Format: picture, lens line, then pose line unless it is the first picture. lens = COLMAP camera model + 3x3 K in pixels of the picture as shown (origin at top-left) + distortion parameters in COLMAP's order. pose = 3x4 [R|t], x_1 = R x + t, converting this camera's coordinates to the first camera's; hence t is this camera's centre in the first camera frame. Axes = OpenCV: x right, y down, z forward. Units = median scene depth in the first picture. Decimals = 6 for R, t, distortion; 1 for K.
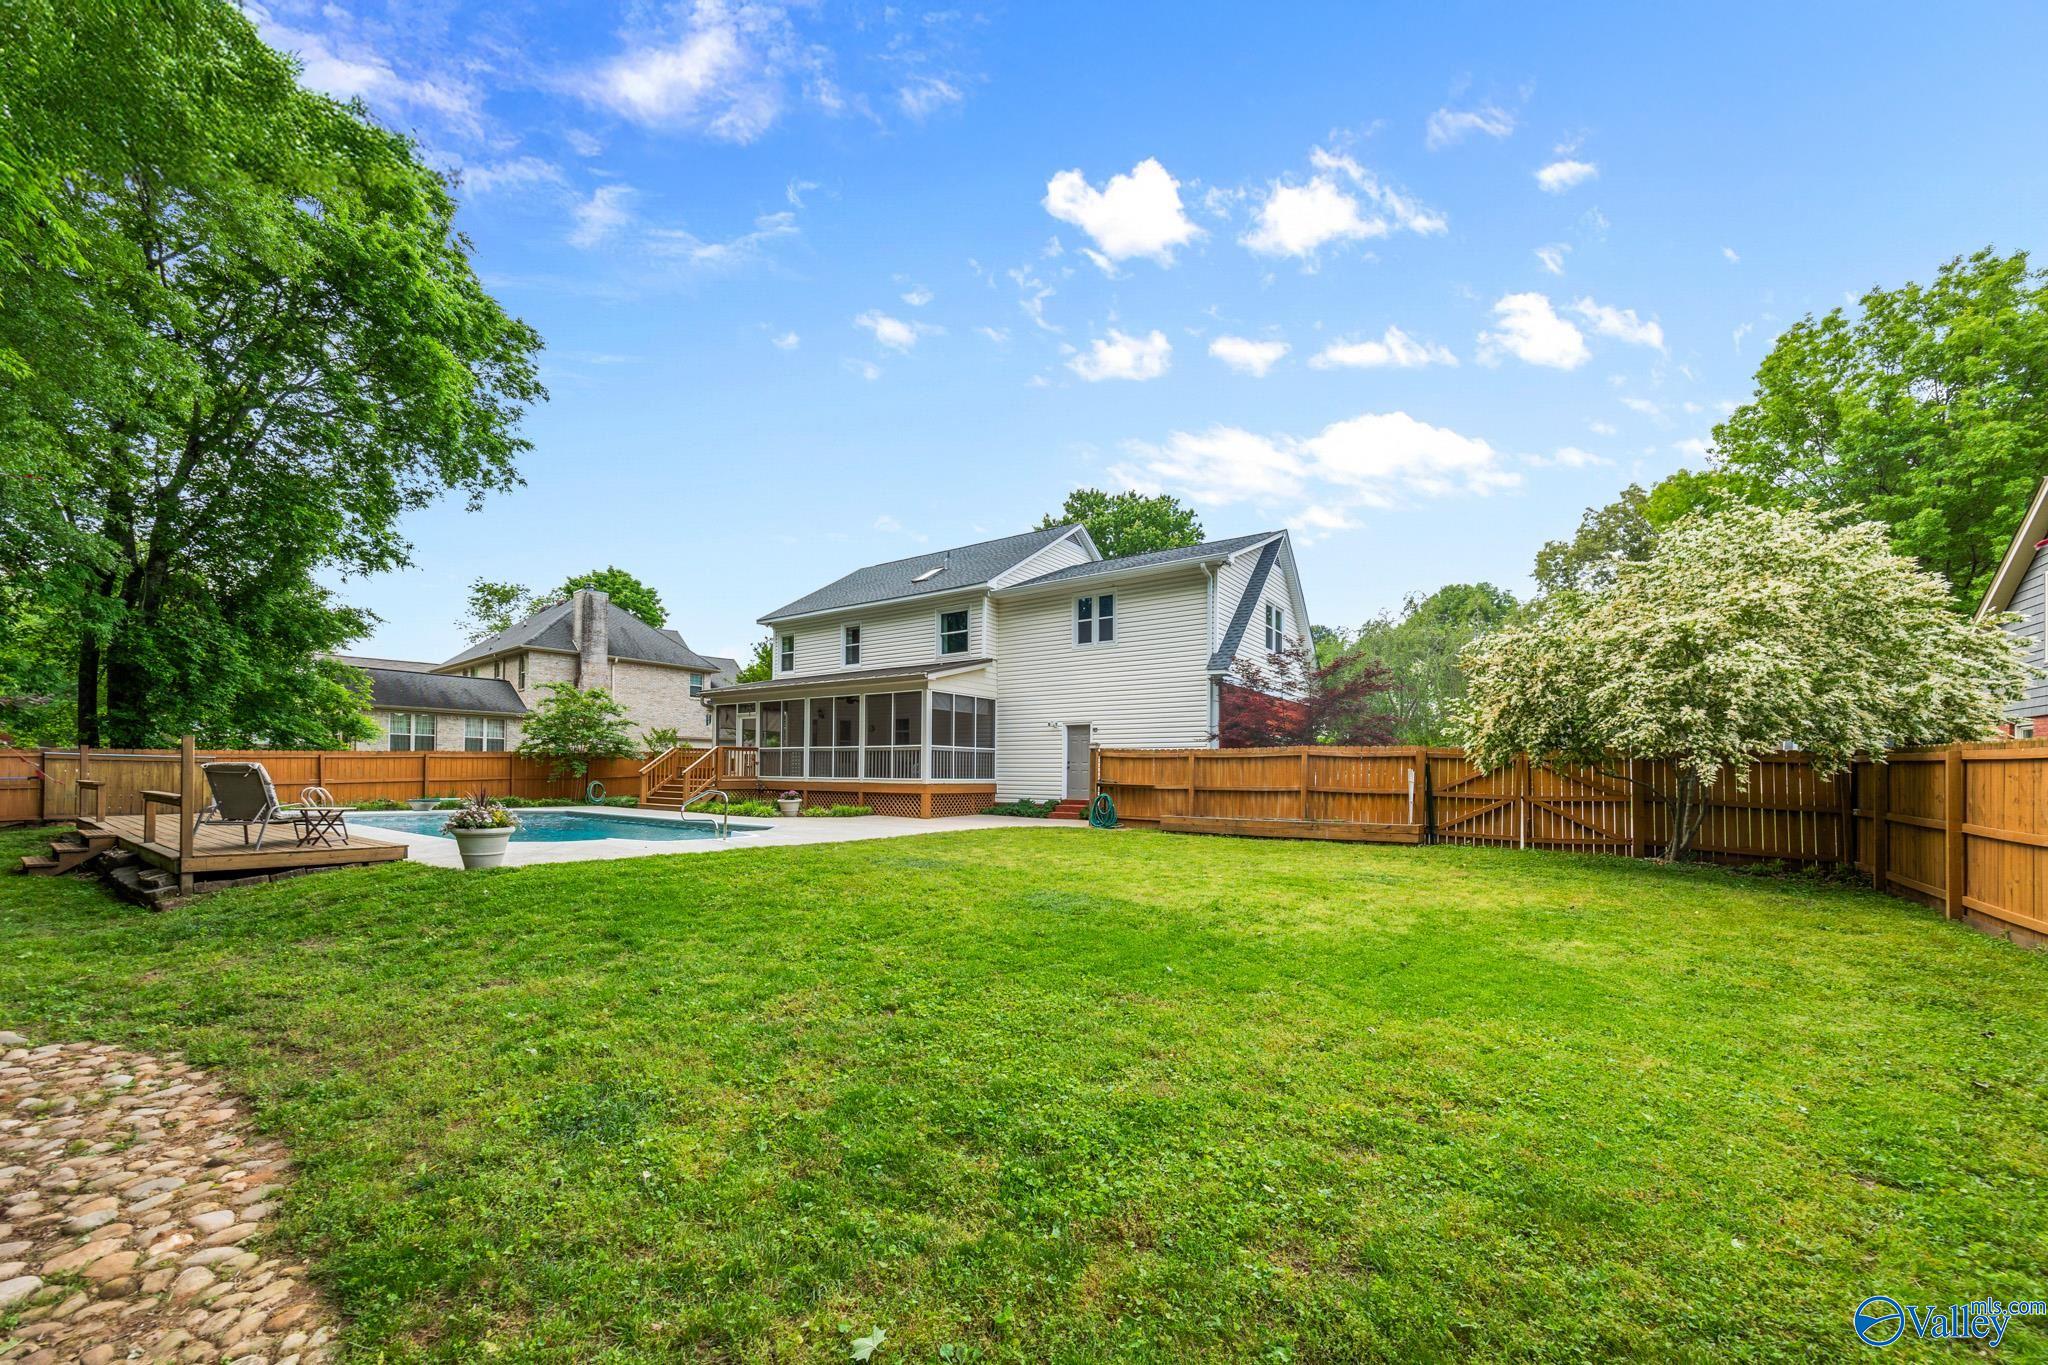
lens RADIAL K [[774.3, 0, 1020.9], [0, 774.3, 769.7], [0, 0, 1]] dist [0.002652, 0.000224]
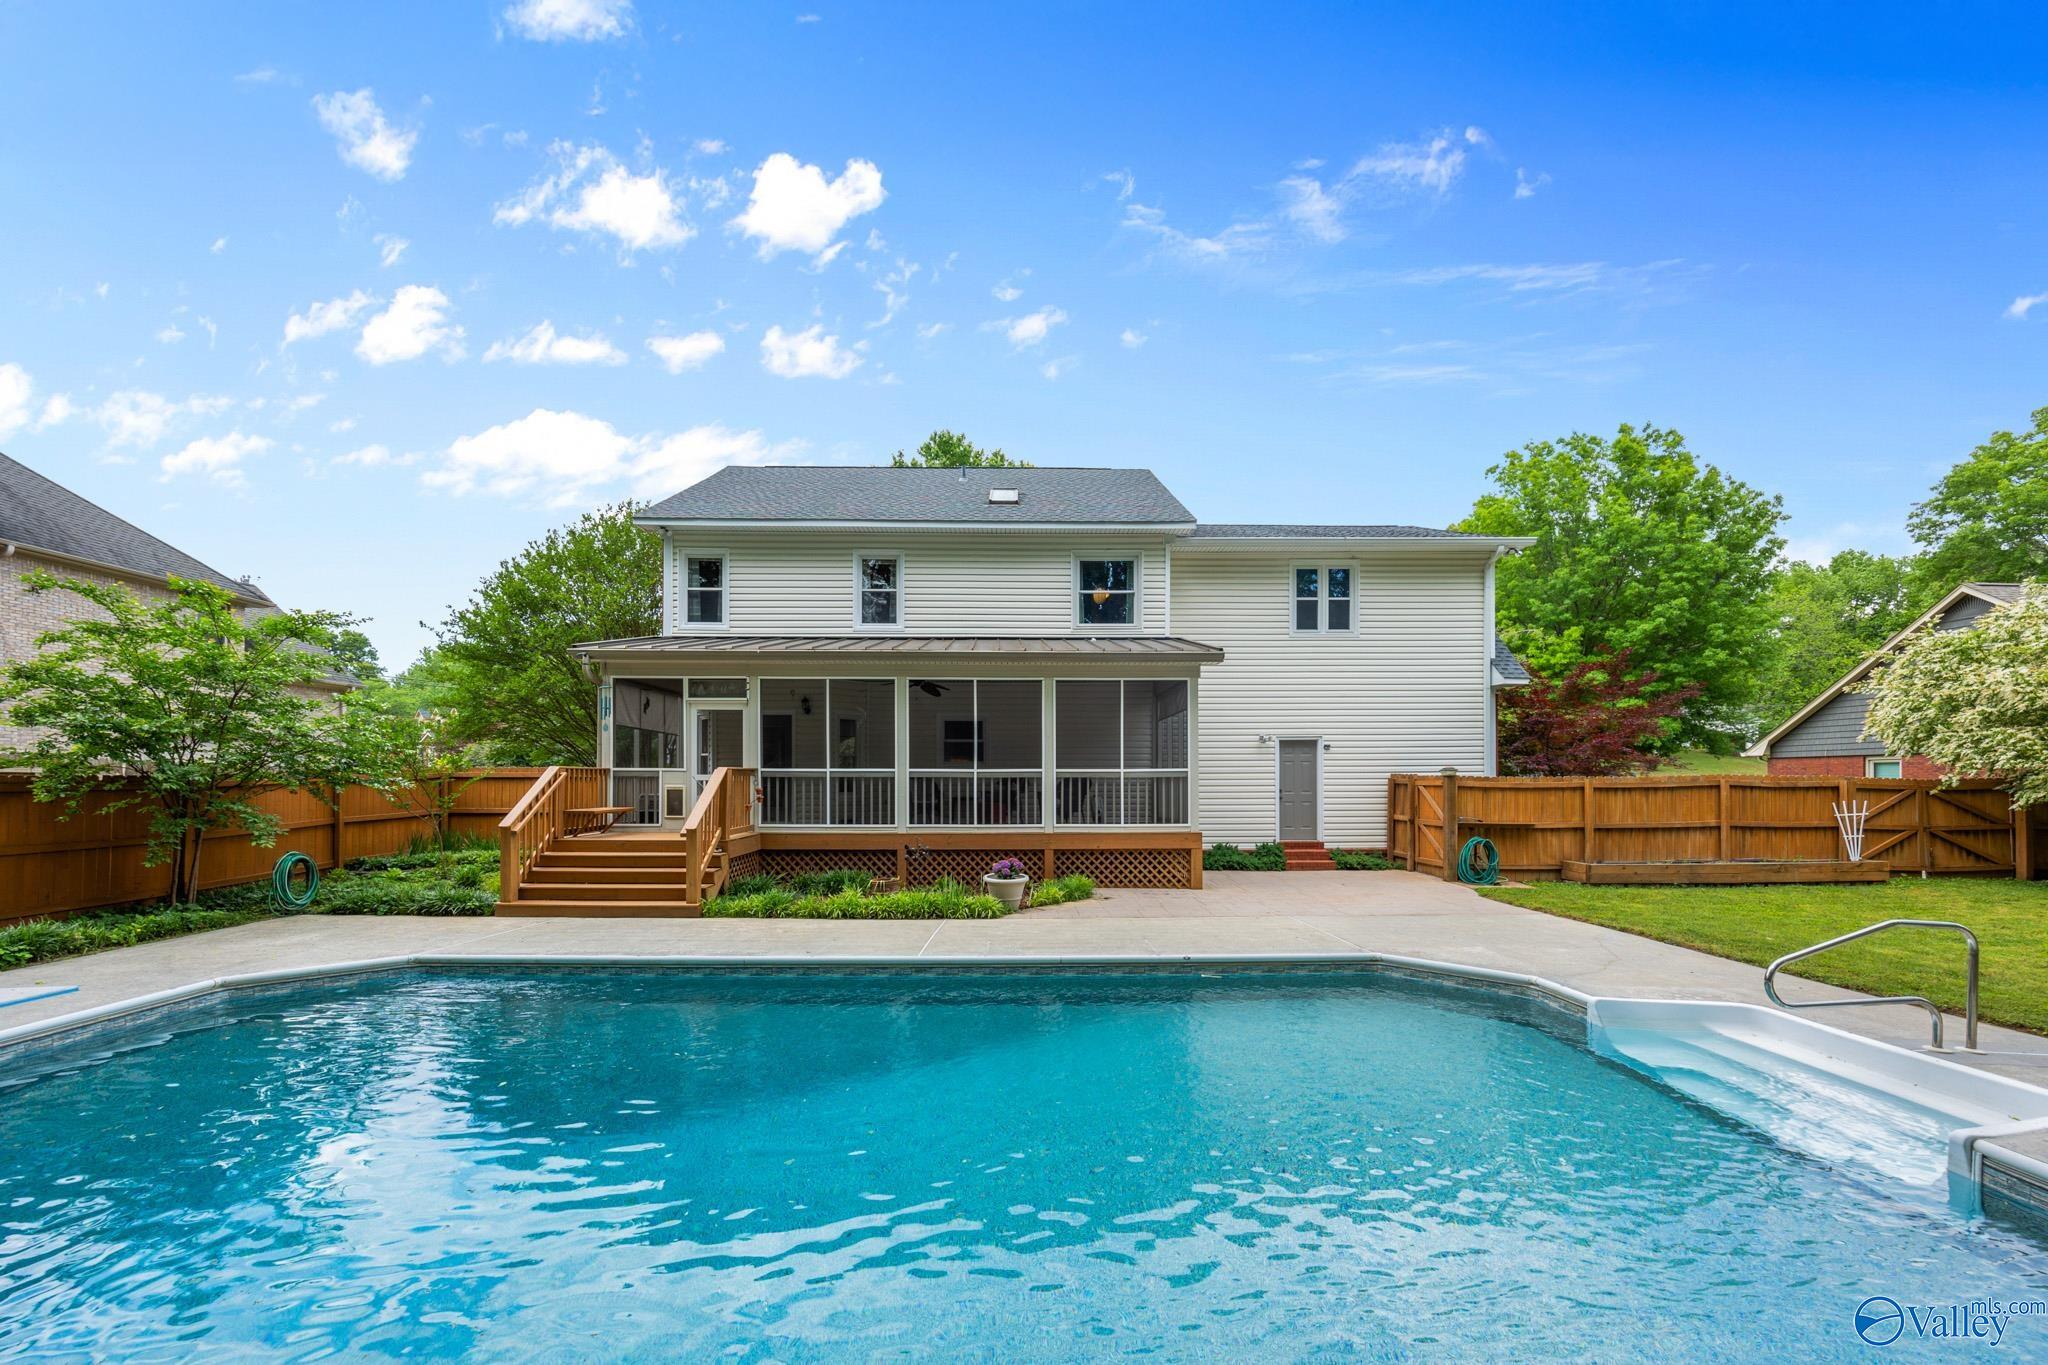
lens RADIAL K [[794.6, 0, 1019.5], [0, 794.6, 778.1], [0, 0, 1]] dist [-0.000305, 0.000192]
pose [[0.804120, -0.006252, 0.594434, -0.503963], [0.007418, 0.999972, 0.000482, -0.020958], [-0.594421, 0.004022, 0.804144, 0.476978]]
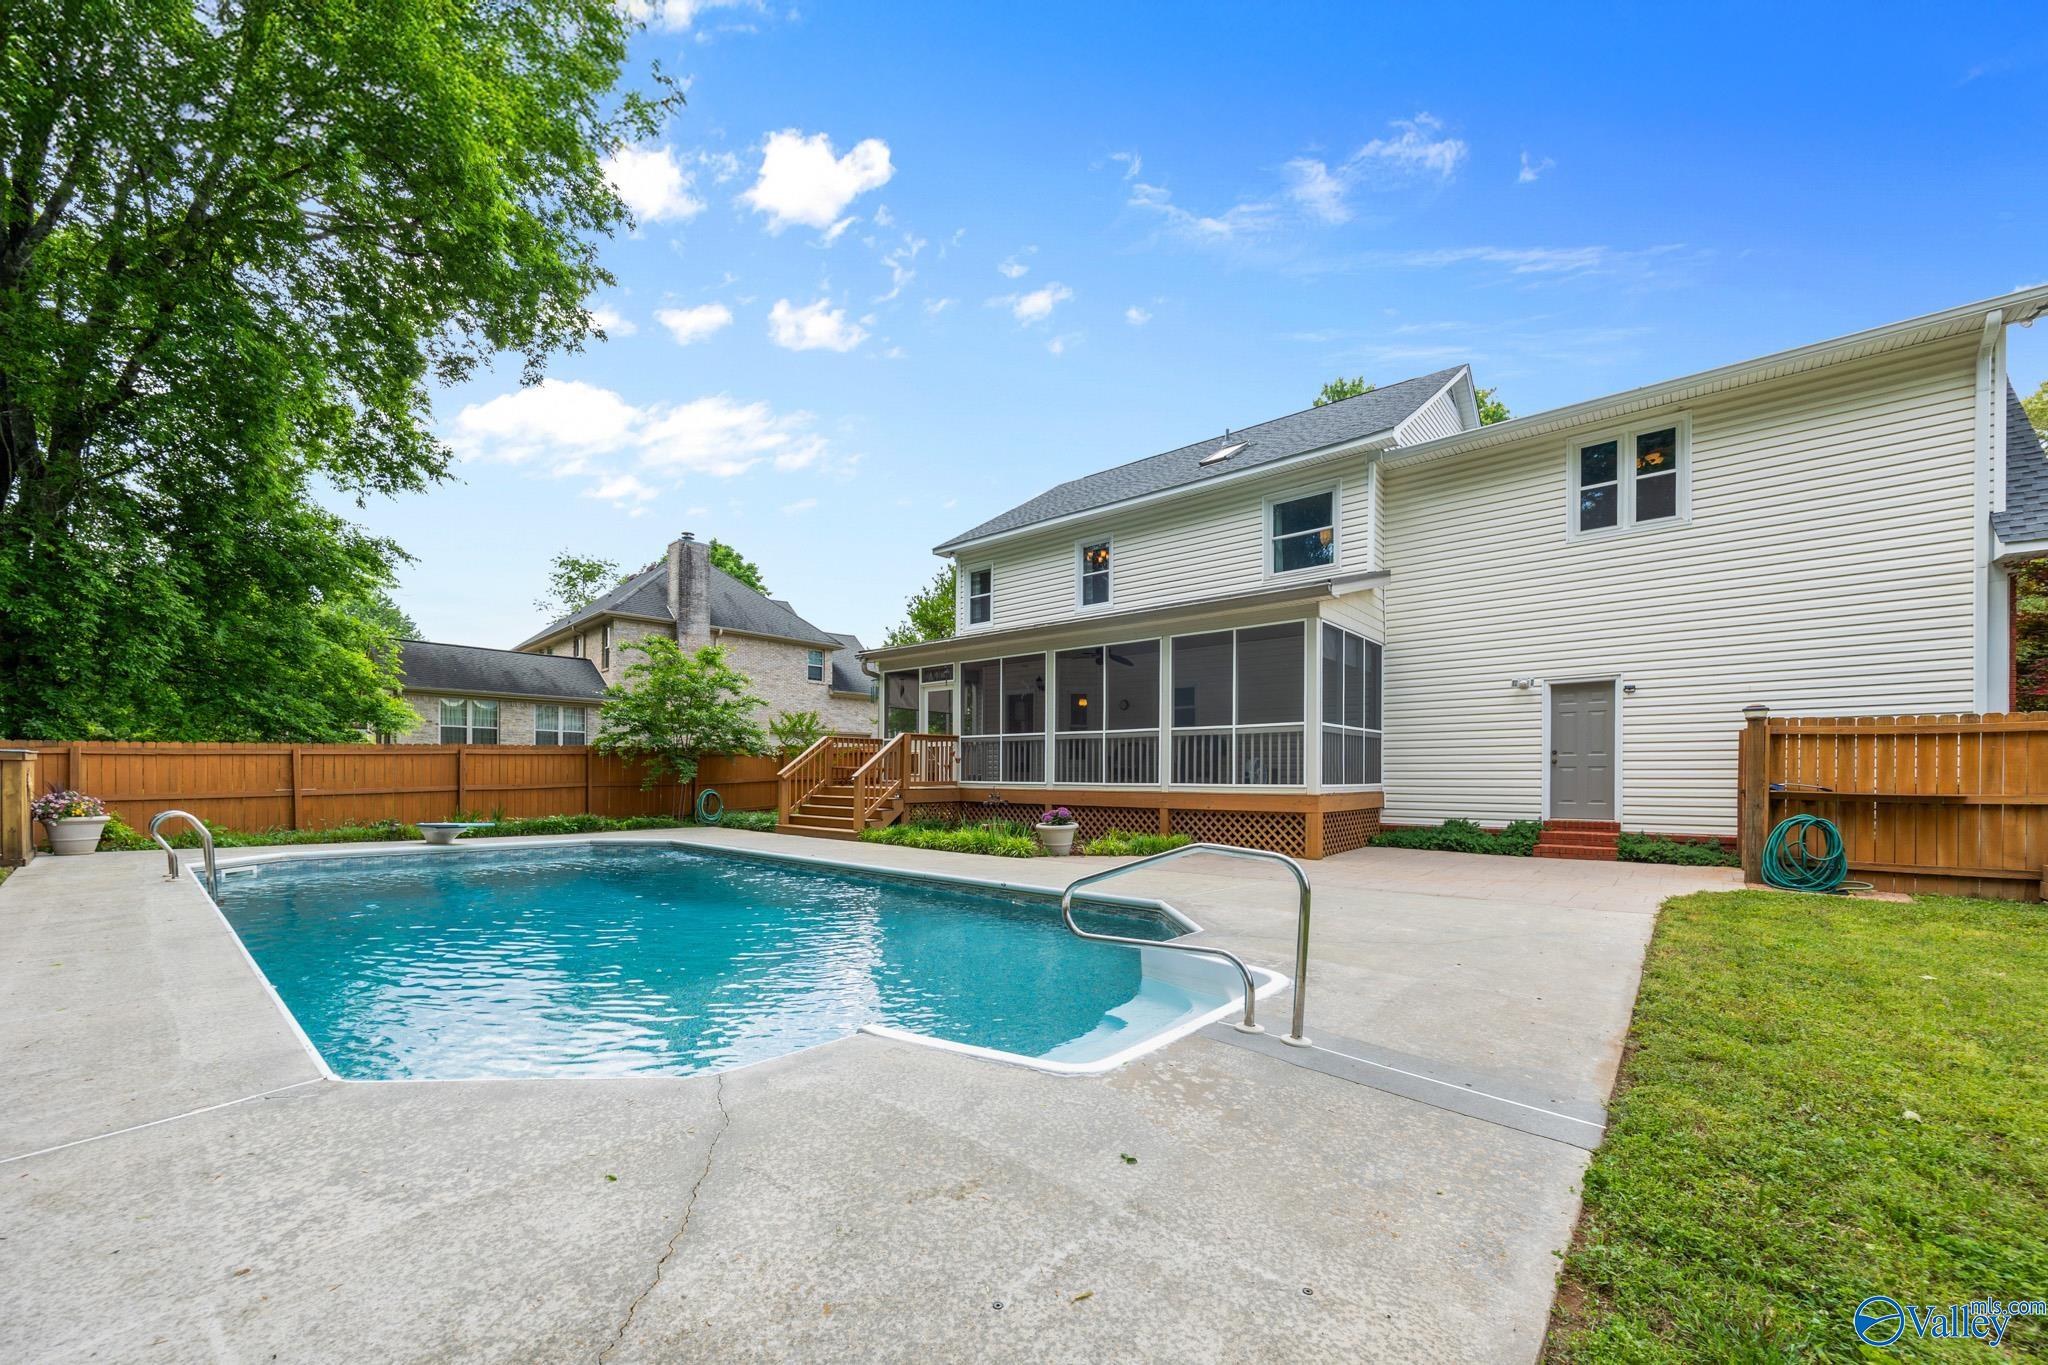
lens RADIAL K [[784.0, 0, 1024.8], [0, 784.0, 776.7], [0, 0, 1]] dist [-0.000740, -0.000050]
pose [[0.996112, -0.005743, -0.087903, -0.227083], [0.006340, 0.999959, 0.006514, 0.001166], [0.087862, -0.007046, 0.996108, 0.366376]]
